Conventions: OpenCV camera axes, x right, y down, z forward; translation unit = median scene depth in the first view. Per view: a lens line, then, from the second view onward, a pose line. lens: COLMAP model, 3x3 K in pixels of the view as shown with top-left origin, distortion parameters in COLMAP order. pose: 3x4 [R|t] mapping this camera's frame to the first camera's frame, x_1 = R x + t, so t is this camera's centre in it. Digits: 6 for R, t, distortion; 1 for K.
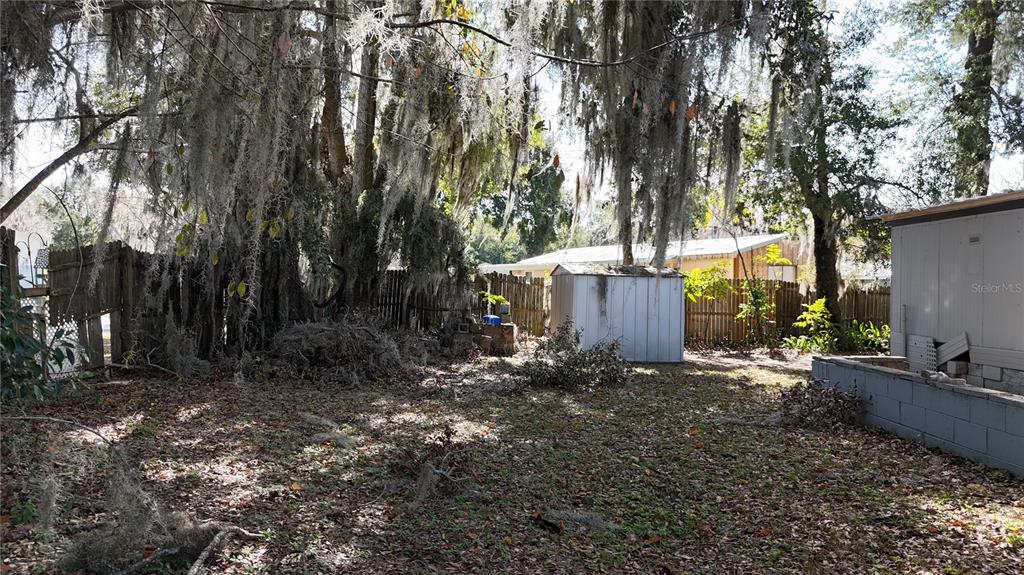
lens RADIAL K [[760.3, 0, 513.4], [0, 760.3, 285.4], [0, 0, 1]] dist [0.070655, -0.071705]
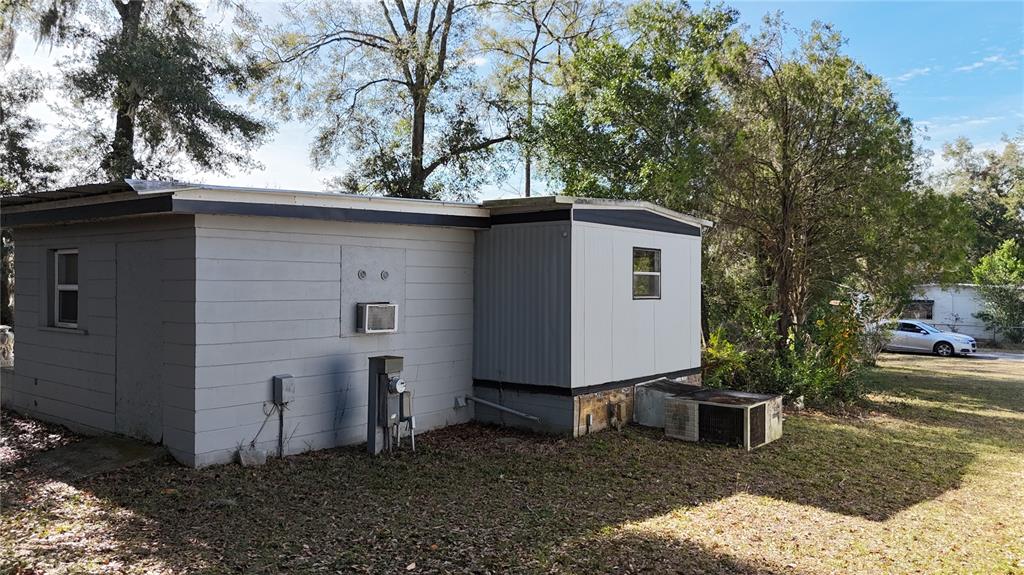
lens RADIAL K [[760.8, 0, 512.5], [0, 760.8, 286.6], [0, 0, 1]] dist [0.056826, -0.048907]
pose [[0.655141, -0.003816, 0.755497, 0.016603], [0.002037, 0.999993, 0.003284, -0.014646], [-0.755504, -0.000613, 0.655143, -0.458719]]
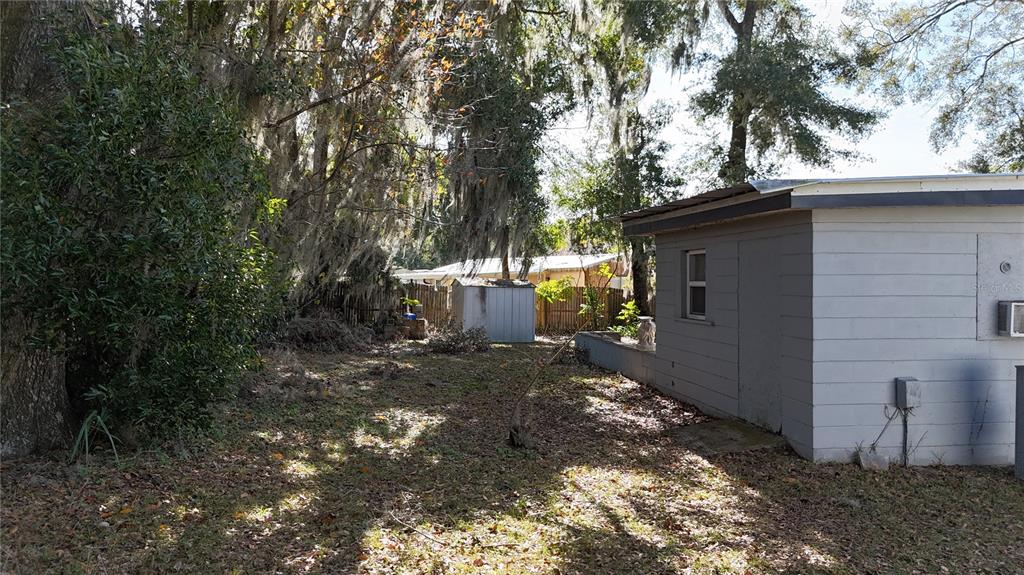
lens RADIAL K [[760.8, 0, 512.5], [0, 760.8, 286.6], [0, 0, 1]] dist [0.056826, -0.048907]
pose [[0.994300, -0.005699, 0.106463, 0.011900], [0.005598, 0.999984, 0.001244, -0.012603], [-0.106469, -0.000641, 0.994316, -0.454892]]
